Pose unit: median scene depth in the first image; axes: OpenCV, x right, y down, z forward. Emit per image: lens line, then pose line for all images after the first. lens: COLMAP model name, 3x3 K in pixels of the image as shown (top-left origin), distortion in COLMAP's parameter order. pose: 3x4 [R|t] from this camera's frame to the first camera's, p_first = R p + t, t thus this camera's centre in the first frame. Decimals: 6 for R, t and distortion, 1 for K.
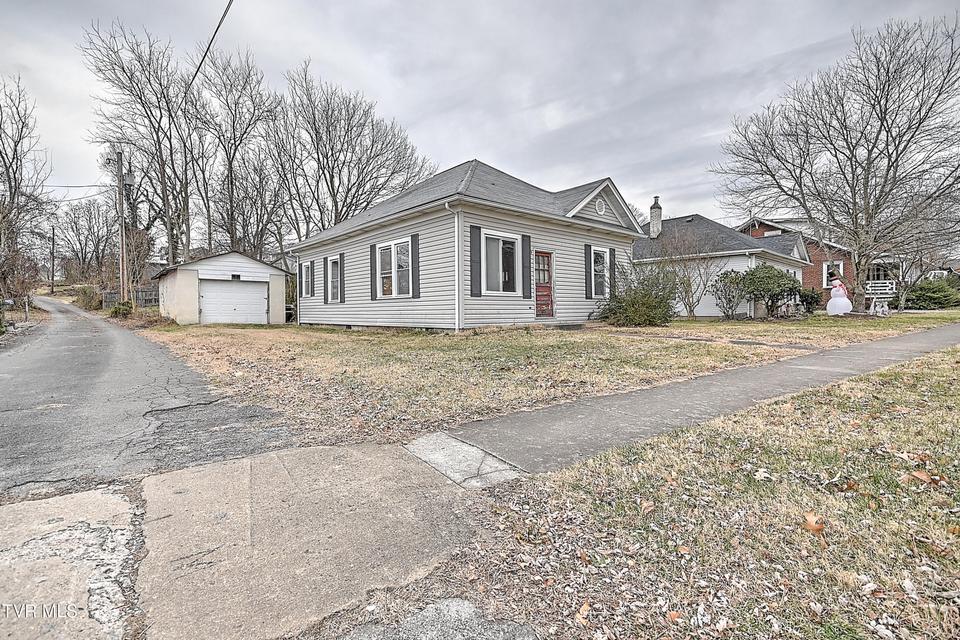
lens RADIAL K [[433.3, 0, 484.0], [0, 433.3, 318.1], [0, 0, 1]] dist [-0.002038, -0.000095]
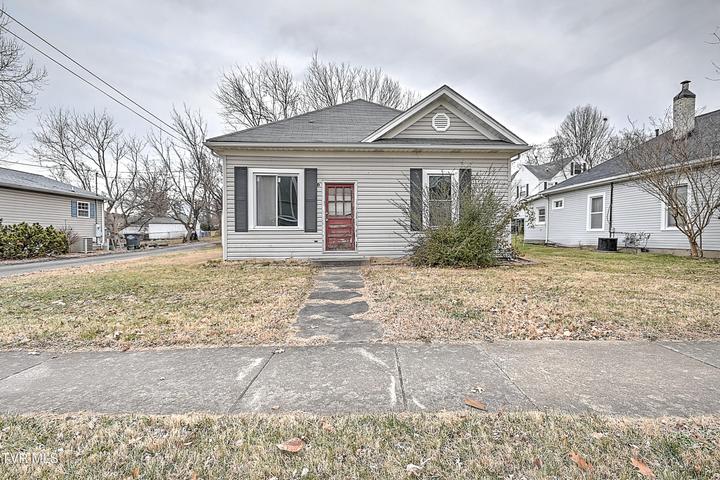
lens RADIAL K [[343.5, 0, 356.9], [0, 343.5, 233.5], [0, 0, 1]] dist [0.017929, 0.000087]
pose [[0.789923, 0.002974, -0.613198, 0.630029], [-0.012045, 0.999871, -0.010666, -0.033179], [0.613087, 0.015812, 0.789857, 0.420965]]
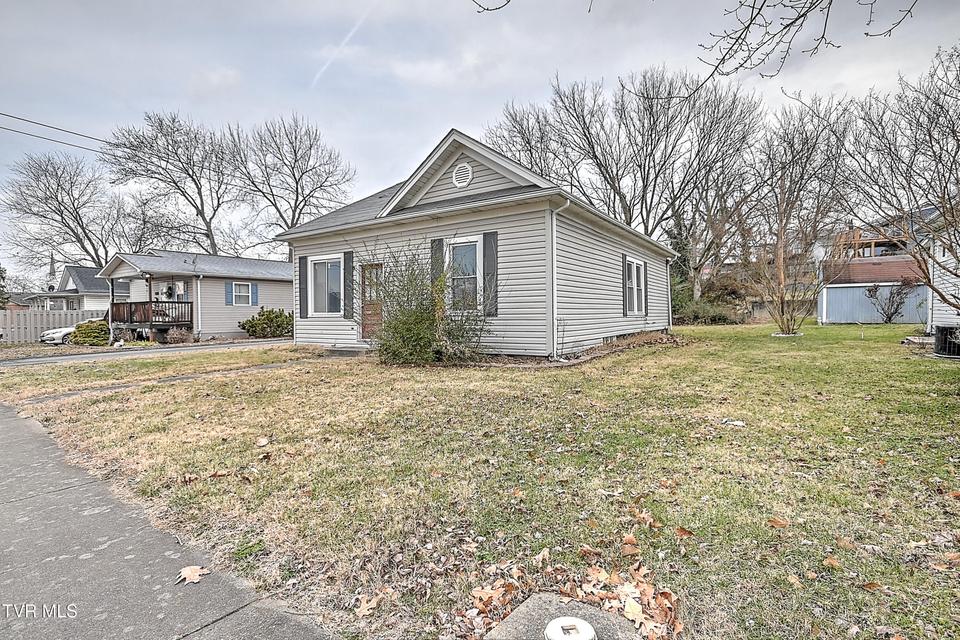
lens RADIAL K [[457.9, 0, 480.1], [0, 457.9, 315.8], [0, 0, 1]] dist [0.017929, 0.000087]
pose [[0.253204, 0.005866, -0.967395, 1.075218], [-0.008296, 0.999958, 0.003892, -0.054690], [0.967377, 0.007040, 0.253242, 0.970845]]
